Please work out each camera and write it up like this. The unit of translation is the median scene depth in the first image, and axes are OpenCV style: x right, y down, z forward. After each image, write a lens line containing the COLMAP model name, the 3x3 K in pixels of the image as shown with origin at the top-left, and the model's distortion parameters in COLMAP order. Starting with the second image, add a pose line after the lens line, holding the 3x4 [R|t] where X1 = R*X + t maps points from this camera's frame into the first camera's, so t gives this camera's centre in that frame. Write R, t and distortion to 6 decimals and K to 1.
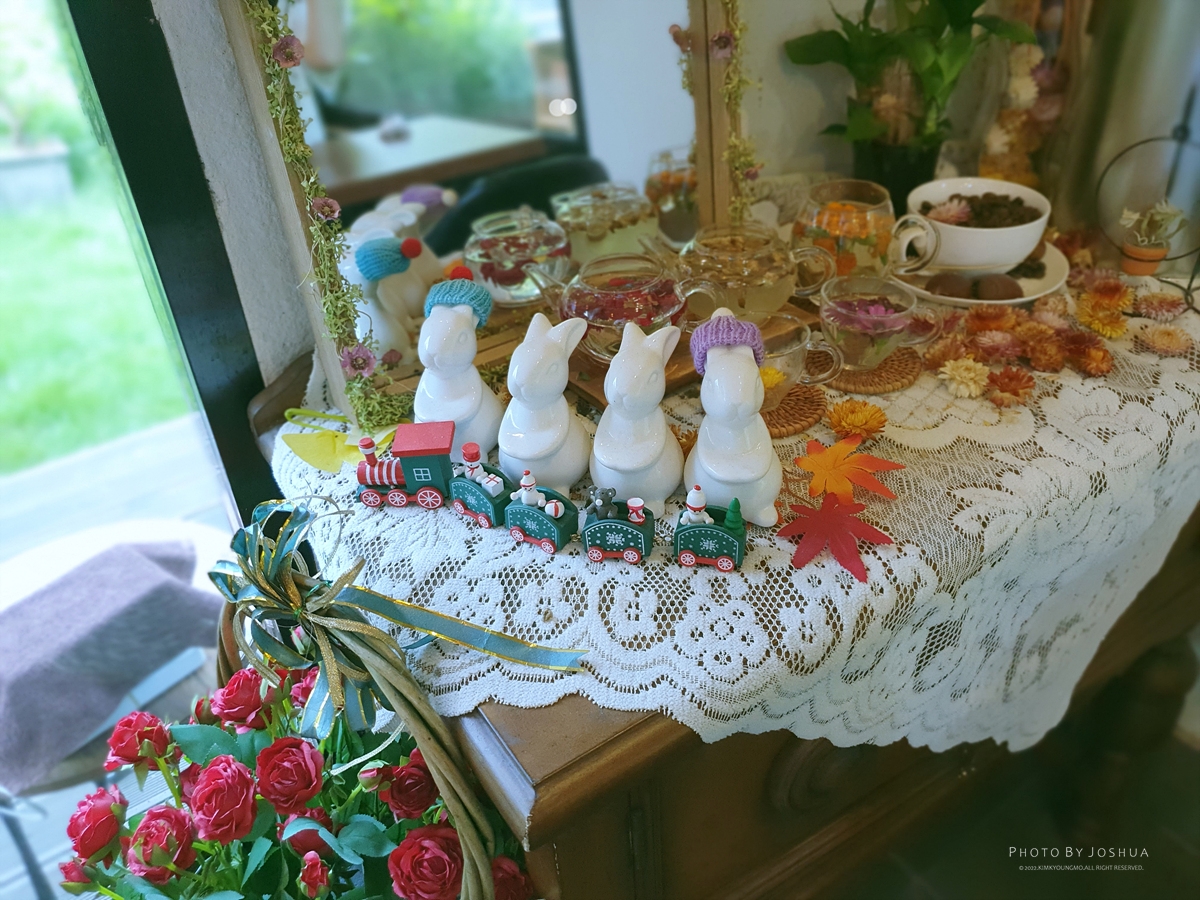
lens RADIAL K [[907.0, 0, 608.1], [0, 907.0, 443.8], [0, 0, 1]] dist [0.025856, -0.016276]
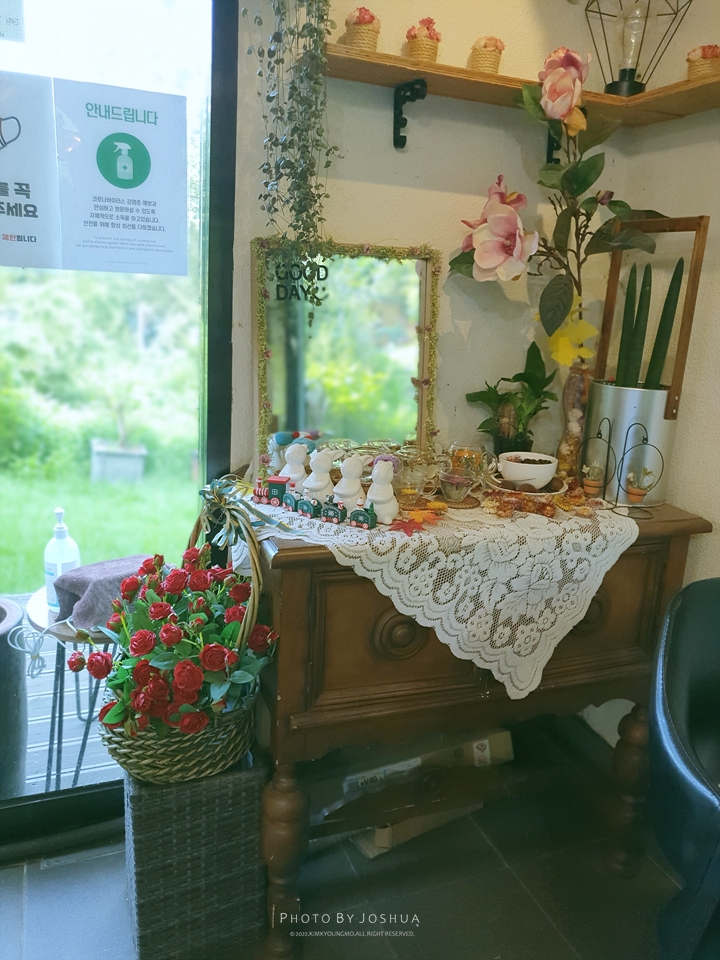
lens RADIAL K [[725.6, 0, 357.3], [0, 725.6, 480.8], [0, 0, 1]] dist [0.025856, -0.016276]
pose [[0.965528, 0.149990, -0.212742, 0.510246], [-0.217268, 0.914492, -0.341321, 0.705132], [0.143356, 0.375776, 0.915555, -1.028957]]
